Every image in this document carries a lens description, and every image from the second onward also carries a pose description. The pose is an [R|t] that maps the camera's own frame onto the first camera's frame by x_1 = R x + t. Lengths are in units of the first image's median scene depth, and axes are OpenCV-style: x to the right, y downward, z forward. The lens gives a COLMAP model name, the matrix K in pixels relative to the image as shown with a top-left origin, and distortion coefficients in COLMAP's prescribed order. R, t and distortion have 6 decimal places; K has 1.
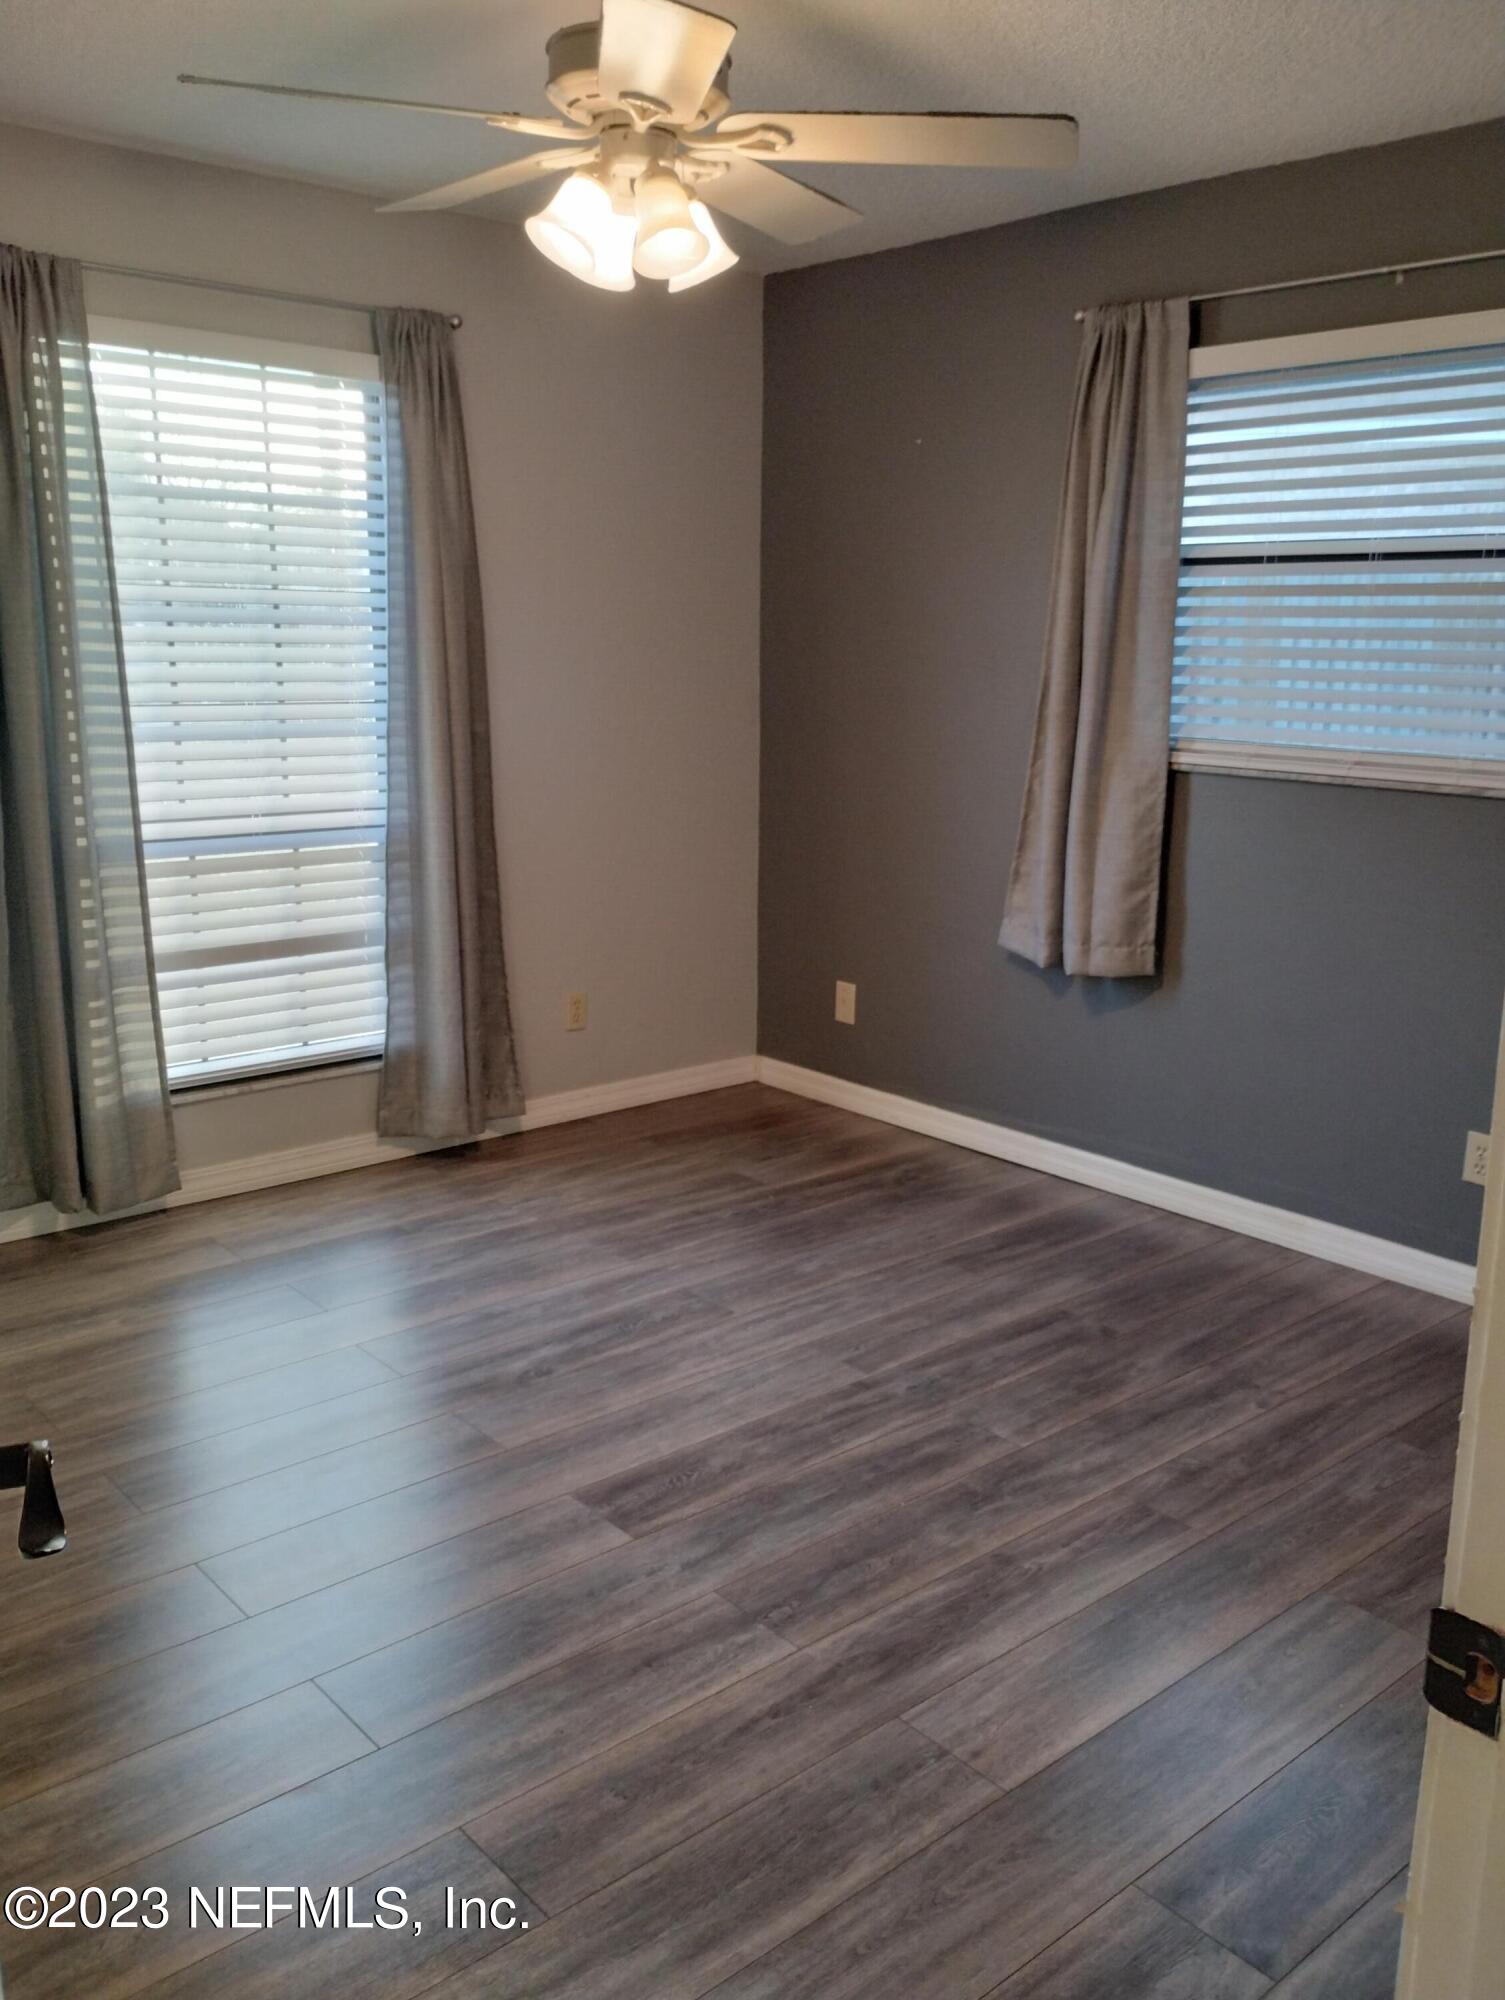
lens RADIAL K [[1657.3, 0, 752.1], [0, 1657.3, 1003.4], [0, 0, 1]] dist [0.058774, 0.004912]
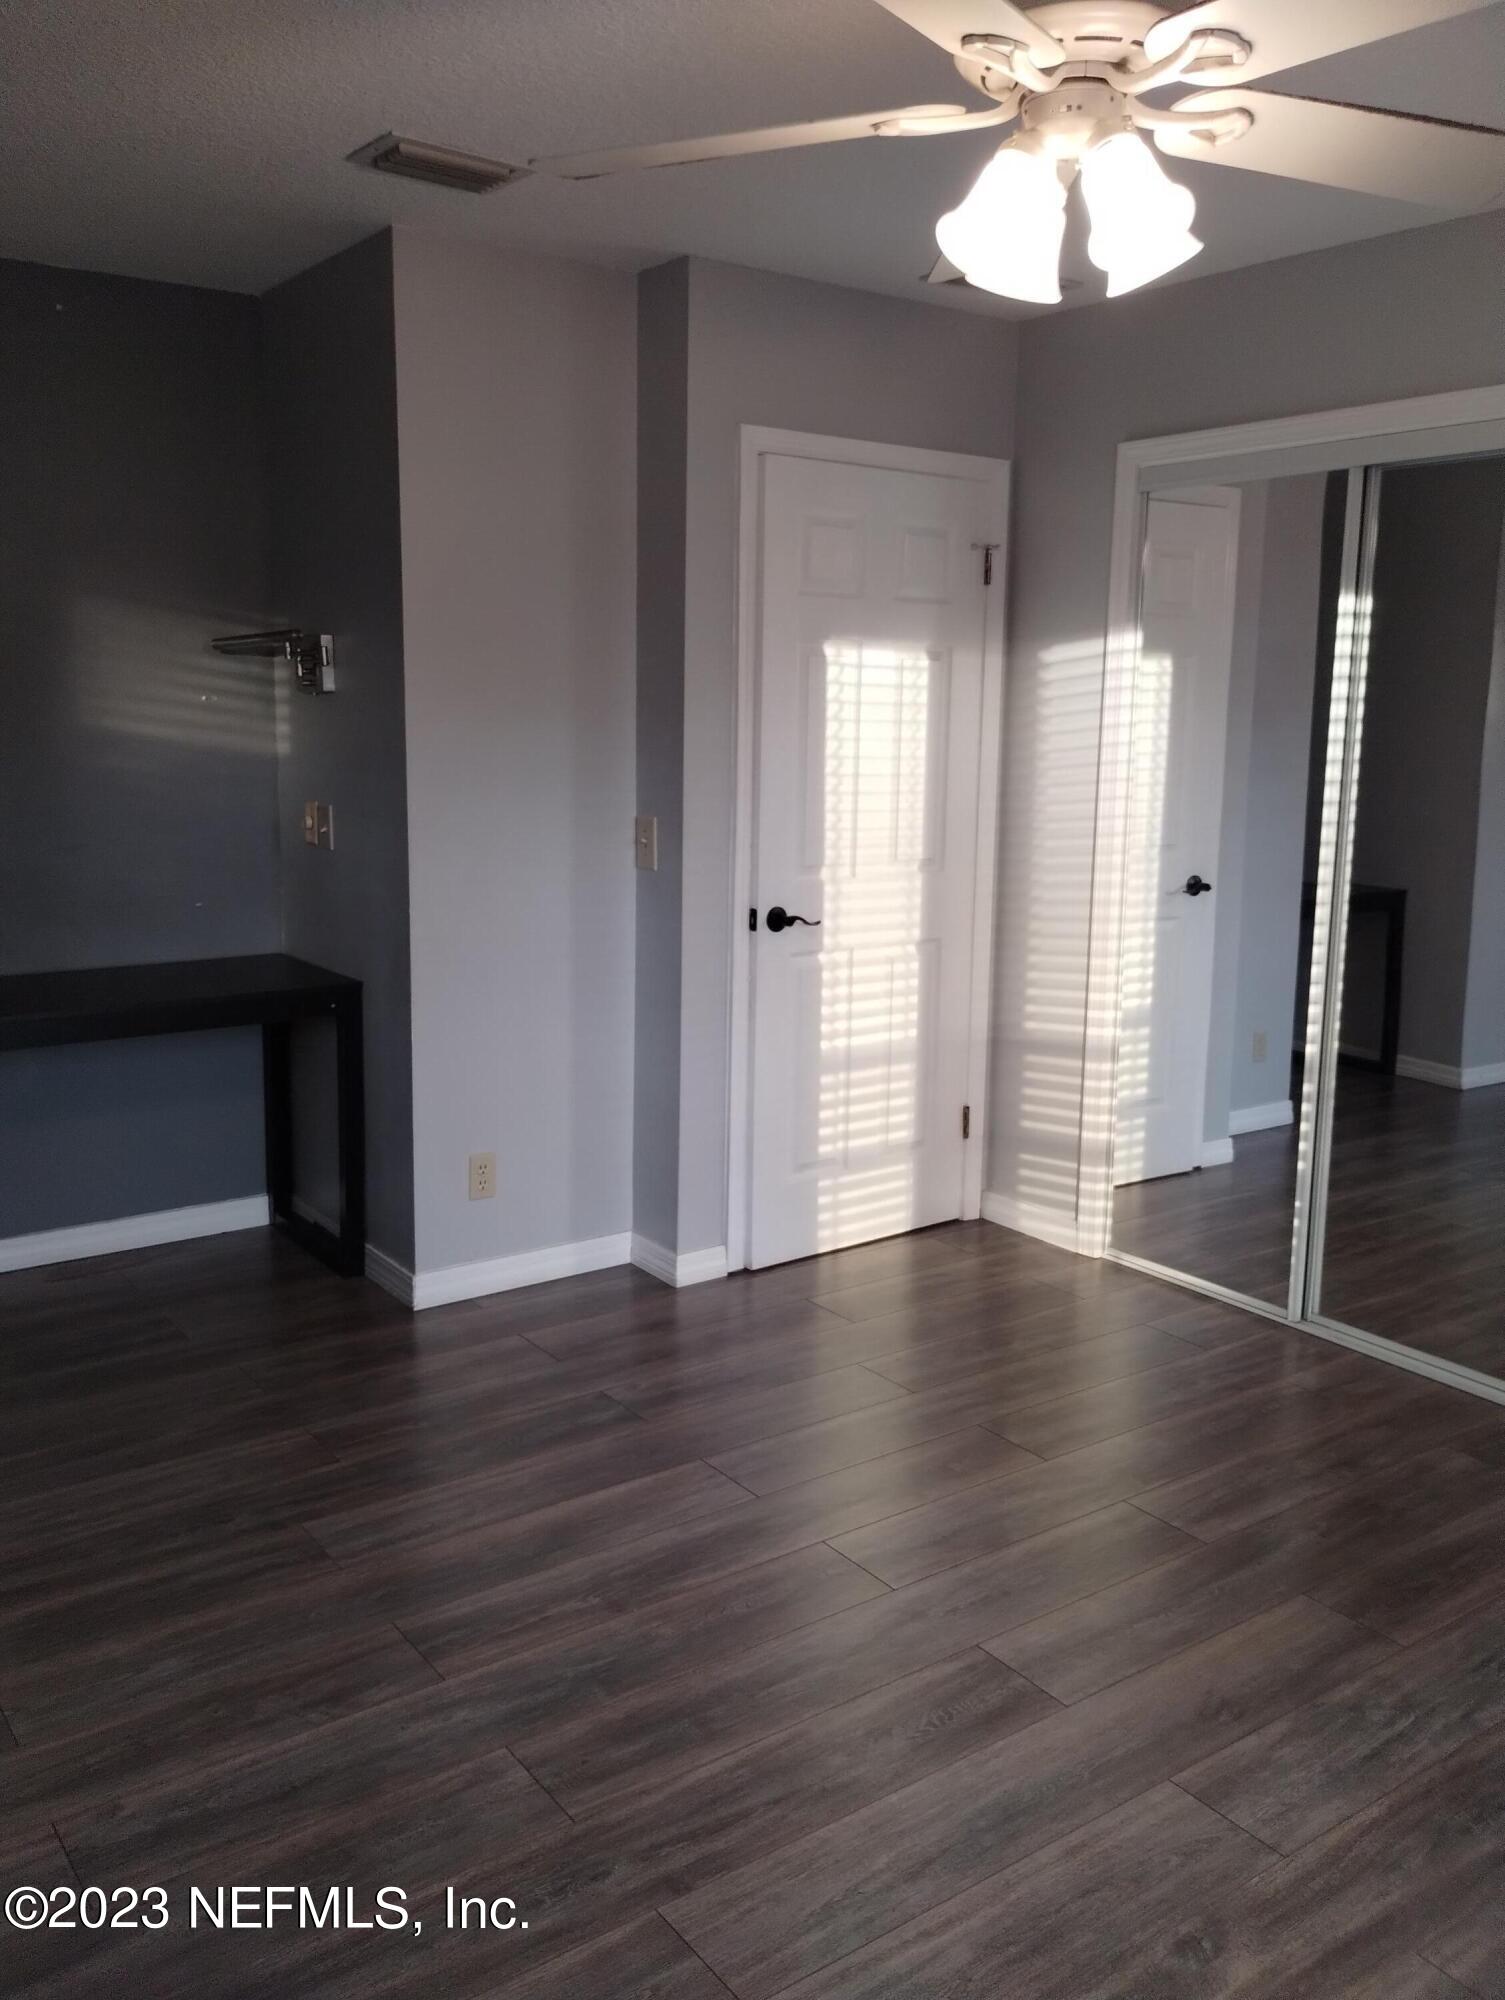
lens RADIAL K [[1657.3, 0, 753.2], [0, 1657.3, 997.8], [0, 0, 1]] dist [0.058774, 0.004912]
pose [[-0.996124, -0.039341, 0.078677, -0.001012], [-0.006096, 0.923141, 0.384414, -0.363833], [-0.087753, 0.382444, -0.919802, 1.592611]]
